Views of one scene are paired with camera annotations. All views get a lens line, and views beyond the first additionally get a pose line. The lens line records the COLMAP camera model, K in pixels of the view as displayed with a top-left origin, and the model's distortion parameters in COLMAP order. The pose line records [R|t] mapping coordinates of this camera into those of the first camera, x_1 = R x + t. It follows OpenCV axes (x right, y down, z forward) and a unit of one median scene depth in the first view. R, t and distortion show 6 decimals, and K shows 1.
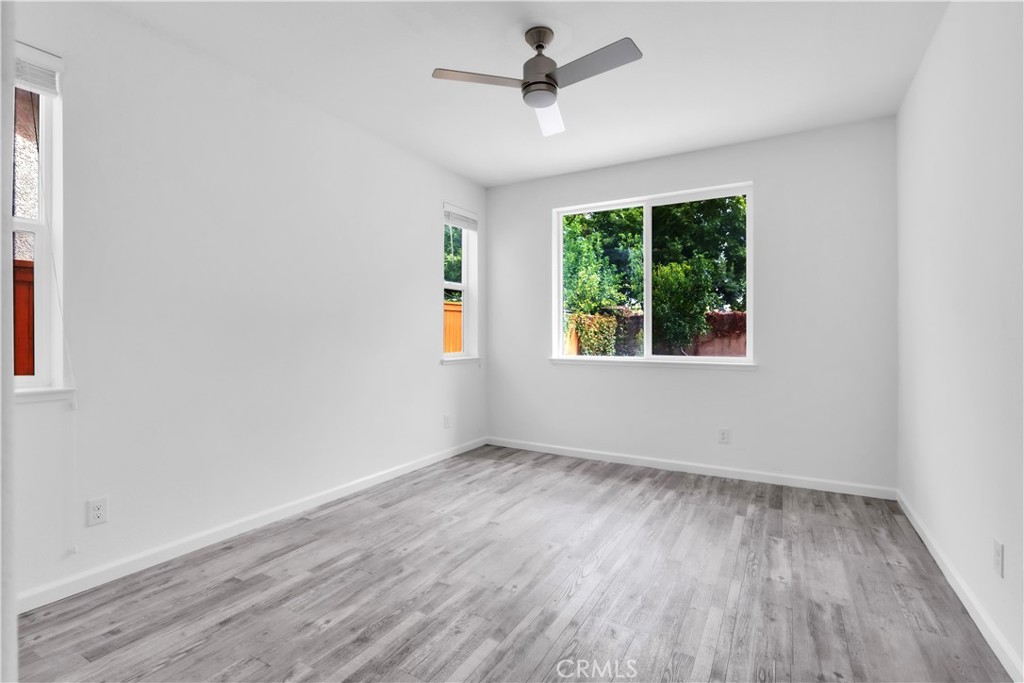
lens RADIAL K [[474.1, 0, 503.9], [0, 474.1, 337.0], [0, 0, 1]] dist [0.001091, -0.000330]
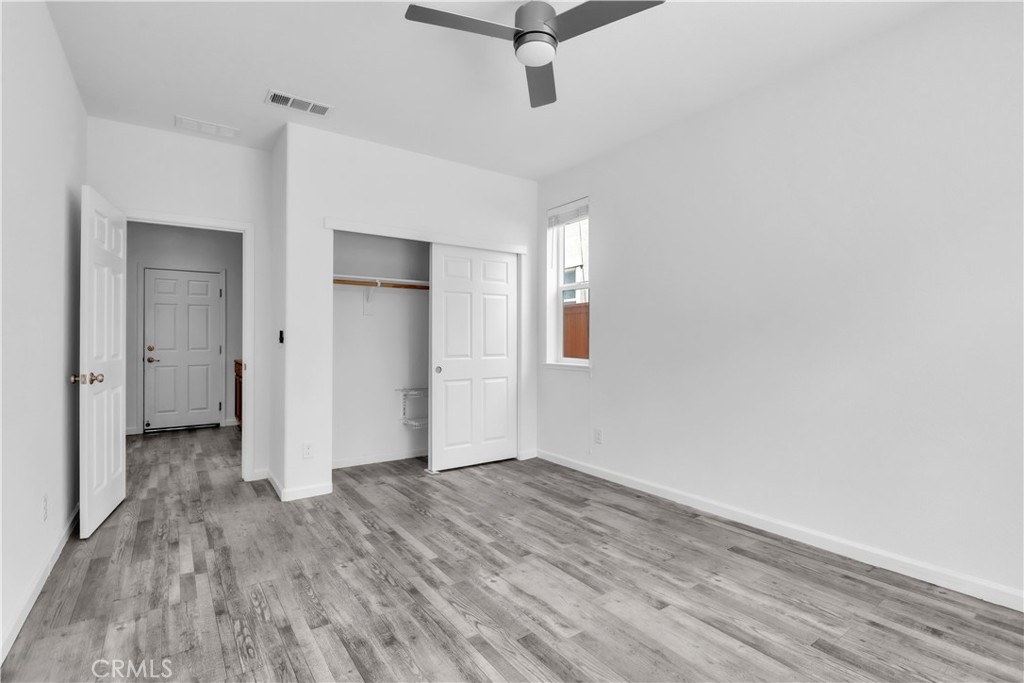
lens RADIAL K [[474.1, 0, 503.9], [0, 474.1, 337.0], [0, 0, 1]] dist [0.001091, -0.000330]
pose [[-0.405699, -0.005440, -0.913991, 0.849308], [-0.003801, 0.999984, -0.004264, 0.004389], [0.913999, 0.001744, -0.405713, 1.282201]]
